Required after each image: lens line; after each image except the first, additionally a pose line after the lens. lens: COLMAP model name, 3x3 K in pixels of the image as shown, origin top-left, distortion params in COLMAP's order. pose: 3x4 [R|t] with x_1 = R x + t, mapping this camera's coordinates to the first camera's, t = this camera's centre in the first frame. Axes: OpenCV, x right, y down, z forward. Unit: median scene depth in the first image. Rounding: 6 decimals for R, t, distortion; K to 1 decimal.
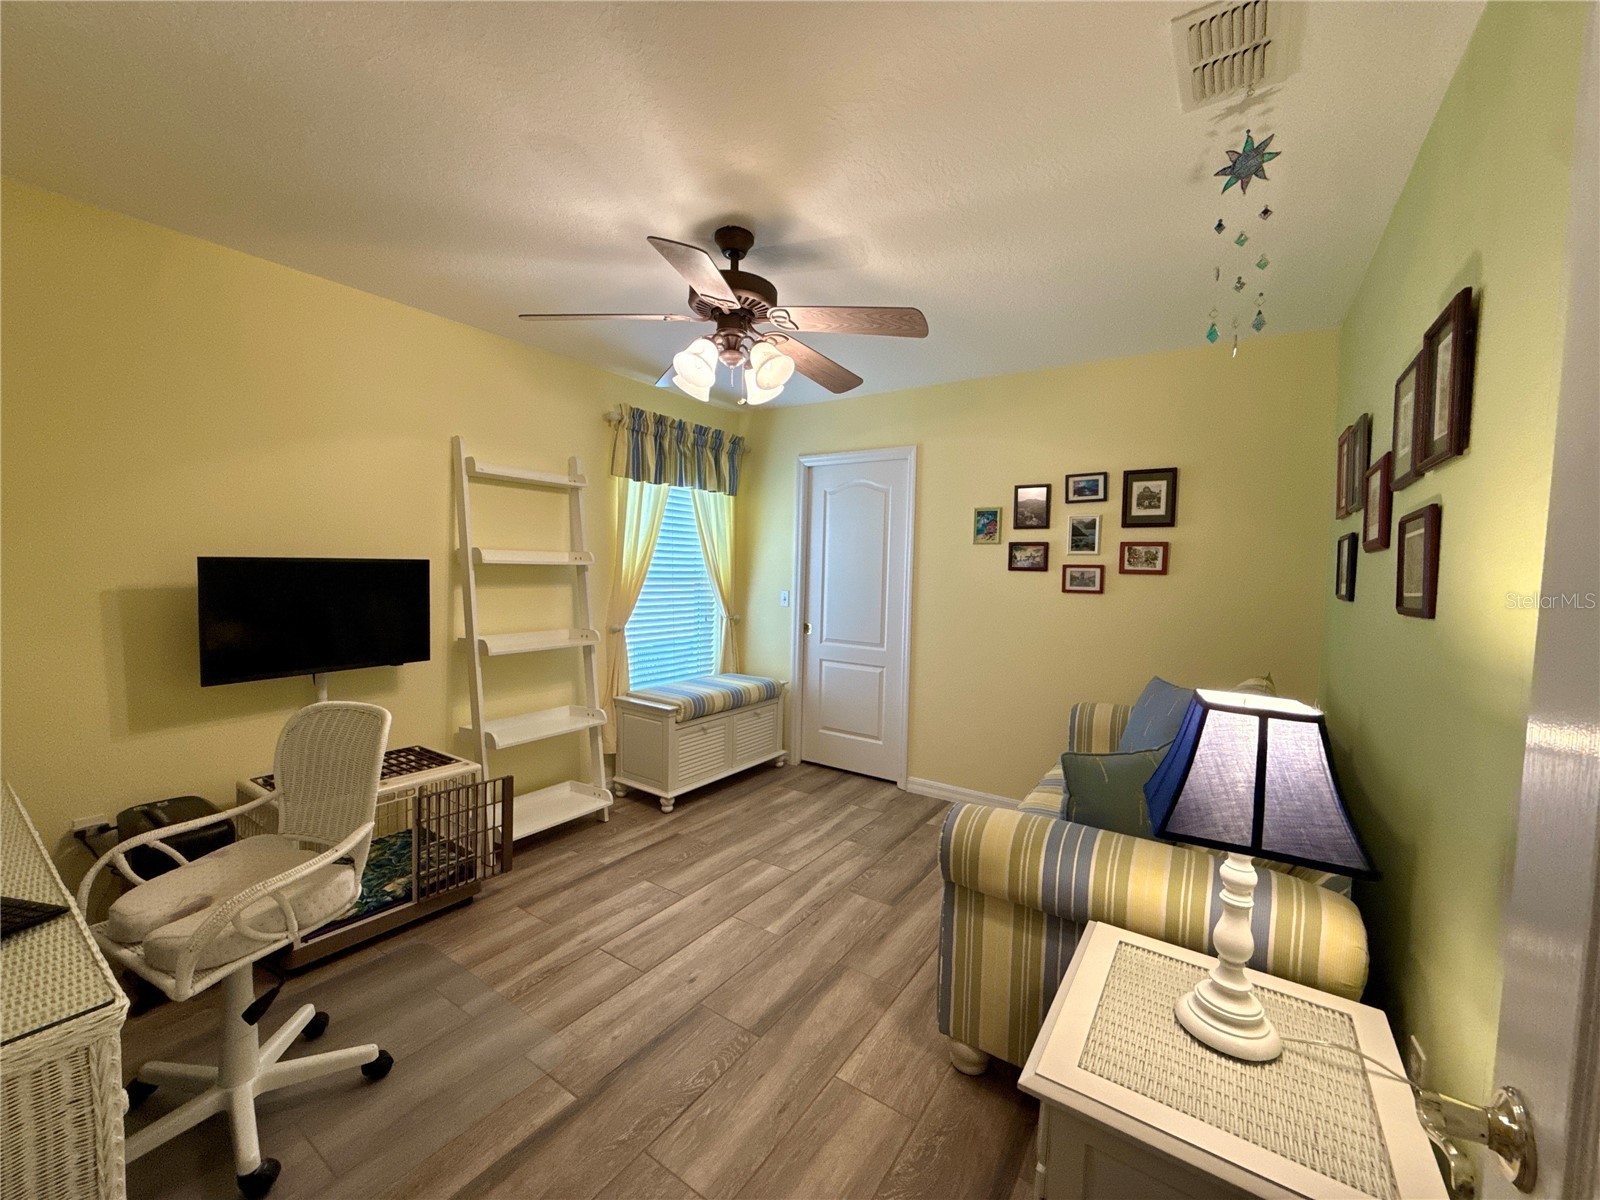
lens RADIAL K [[636.9, 0, 804.6], [0, 636.9, 600.6], [0, 0, 1]] dist [-0.000259, -0.000359]
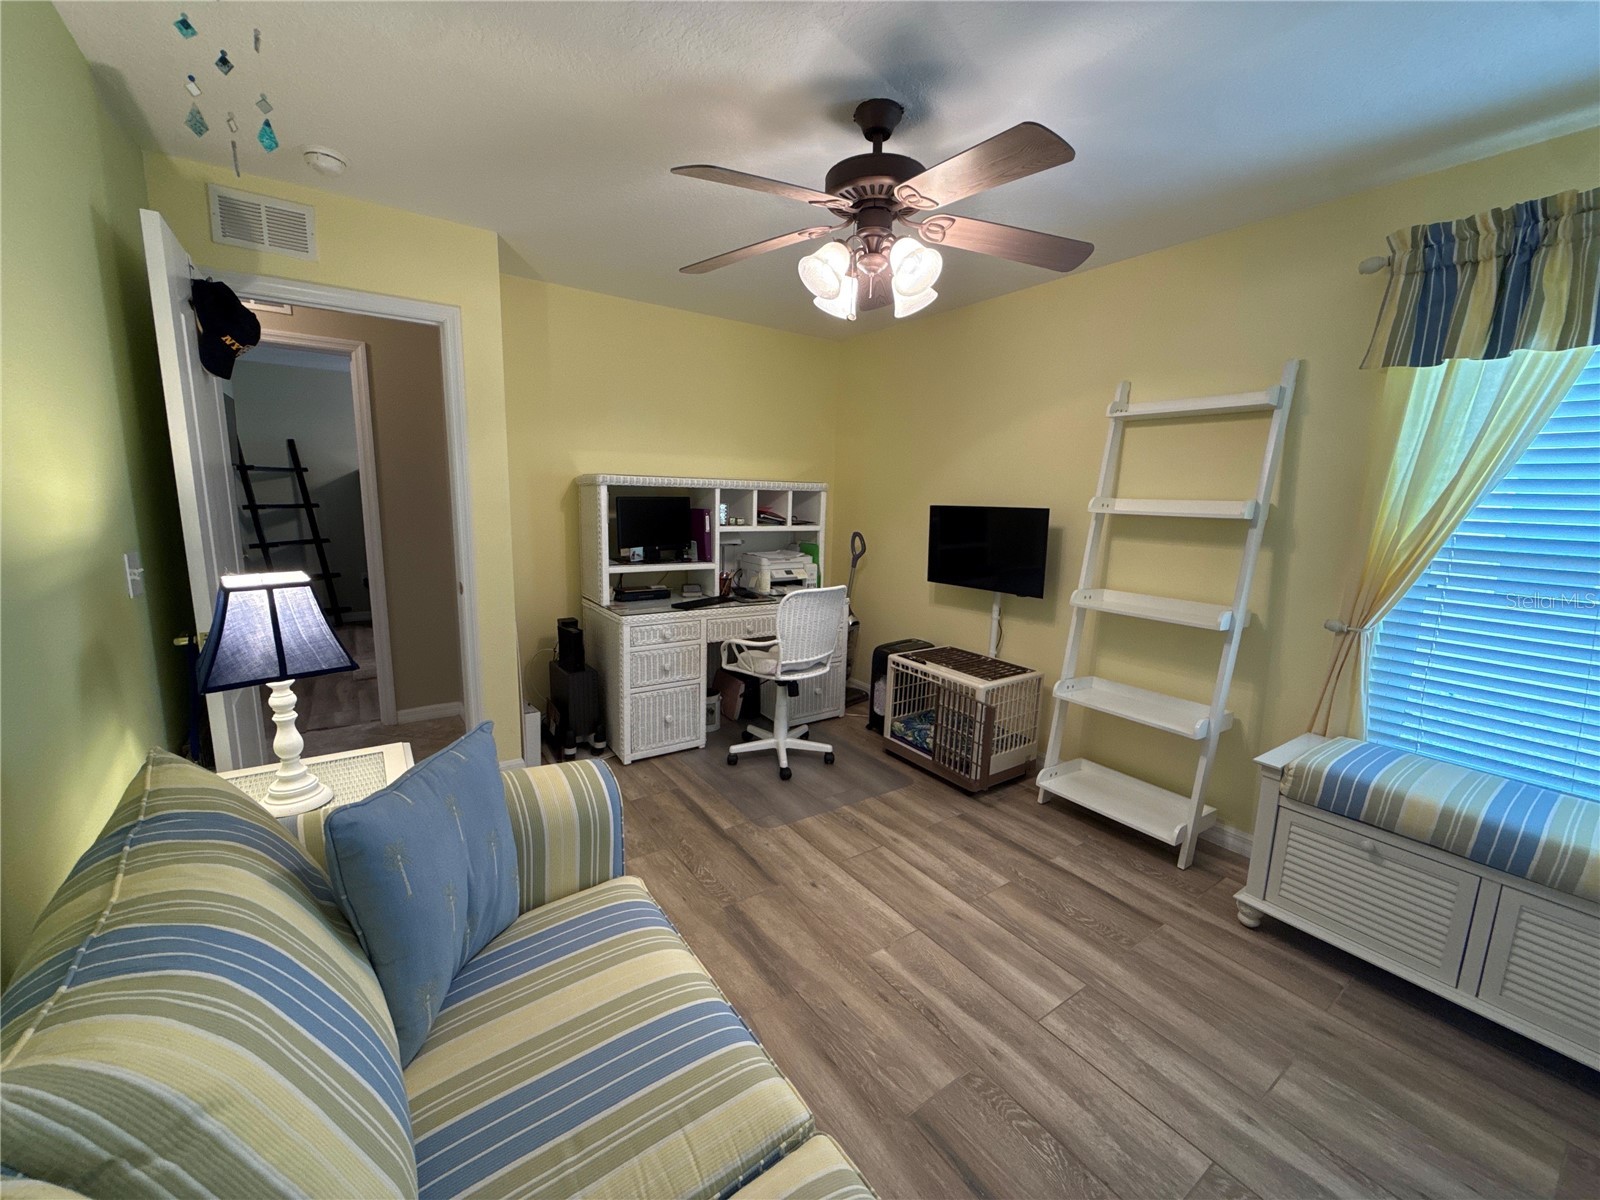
lens RADIAL K [[636.9, 0, 800.5], [0, 636.9, 599.2], [0, 0, 1]] dist [-0.000259, -0.000359]
pose [[-0.359391, 0.112071, -0.926433, 0.598910], [-0.090501, 0.983897, 0.154130, -0.039582], [0.928788, 0.139237, -0.343461, 0.976408]]
